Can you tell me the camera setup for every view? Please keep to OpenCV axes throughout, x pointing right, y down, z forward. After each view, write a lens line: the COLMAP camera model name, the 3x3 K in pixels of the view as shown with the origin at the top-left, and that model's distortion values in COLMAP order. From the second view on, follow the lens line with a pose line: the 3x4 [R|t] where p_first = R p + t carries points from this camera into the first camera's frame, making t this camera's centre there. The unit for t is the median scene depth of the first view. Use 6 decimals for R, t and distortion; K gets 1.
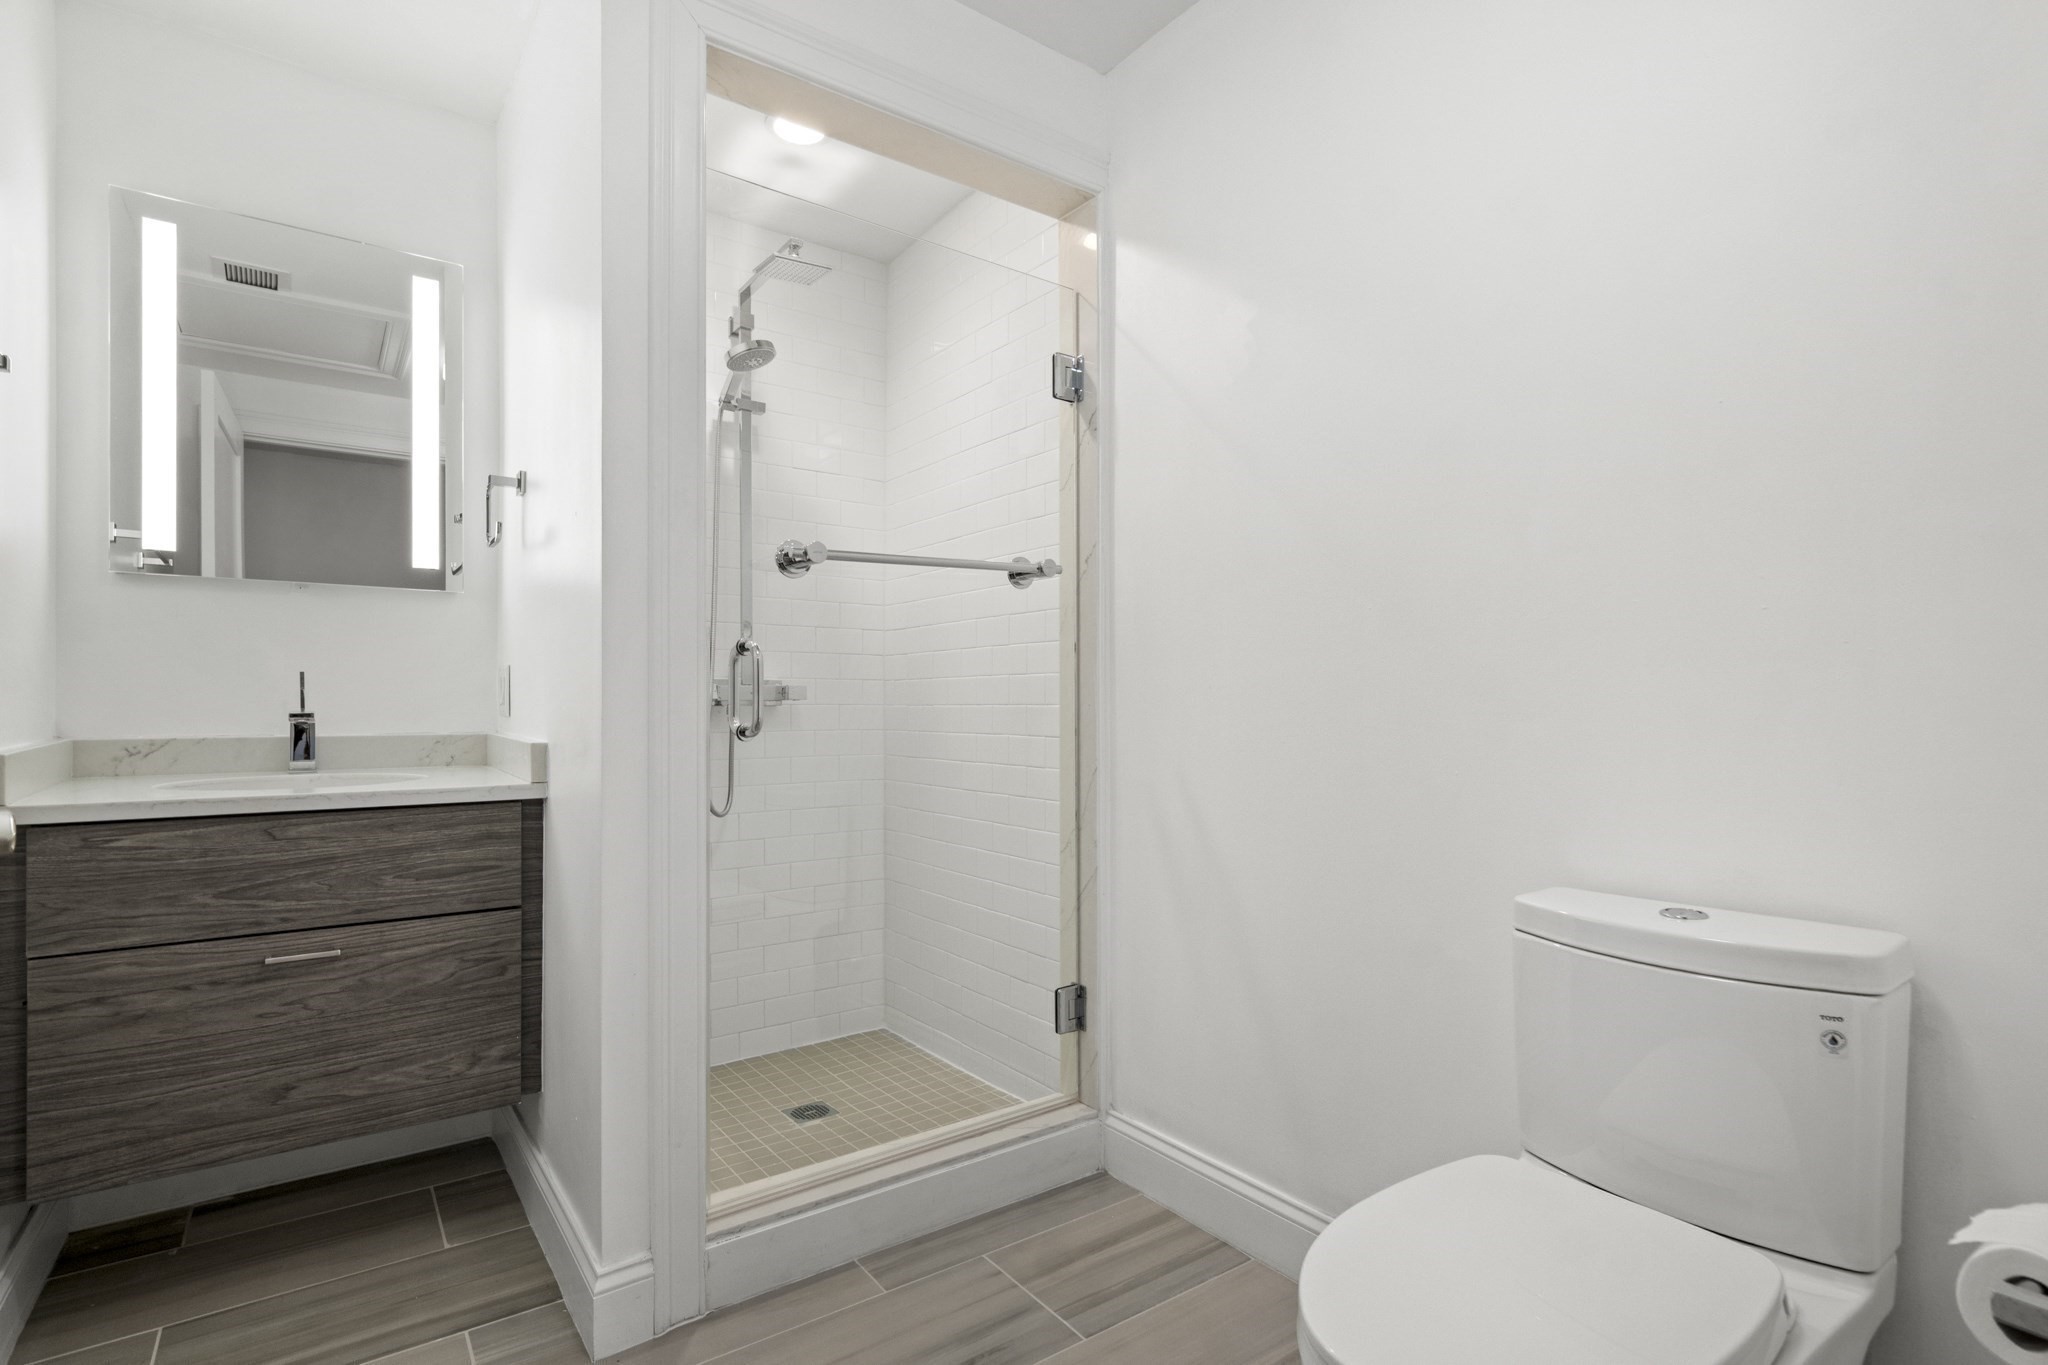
lens RADIAL K [[953.1, 0, 1027.9], [0, 953.1, 709.6], [0, 0, 1]] dist [0.000659, -0.000344]
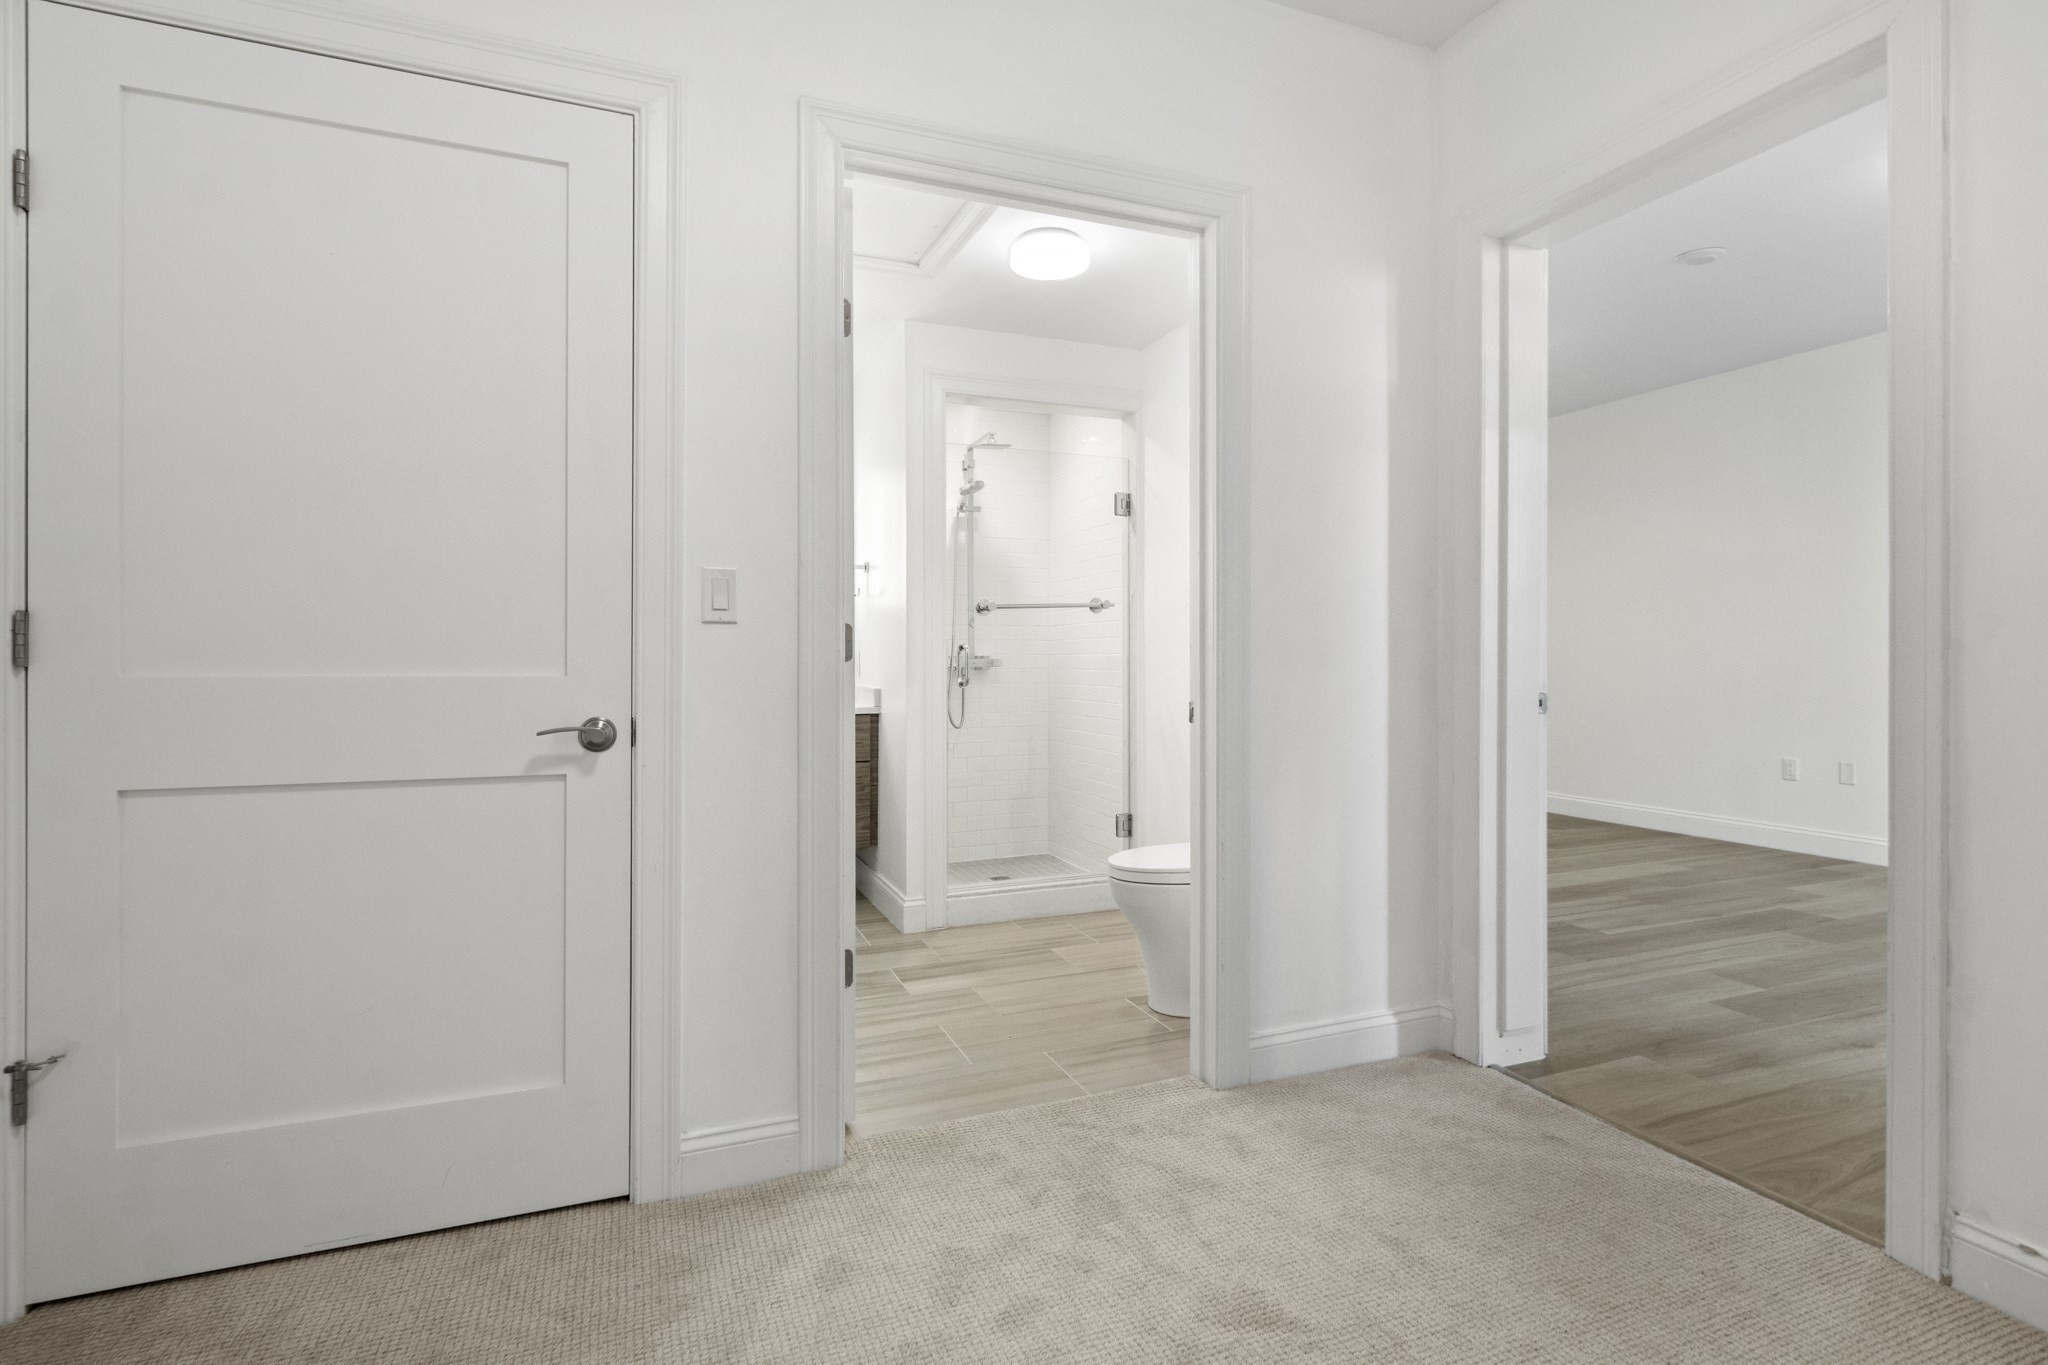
lens RADIAL K [[1016.9, 0, 1044.9], [0, 1016.9, 679.0], [0, 0, 1]] dist [0.000442, -0.001657]
pose [[0.968756, 0.001585, -0.248011, 0.406159], [0.001075, 0.999943, 0.010591, -0.010561], [0.248014, -0.010527, 0.968699, -1.070390]]
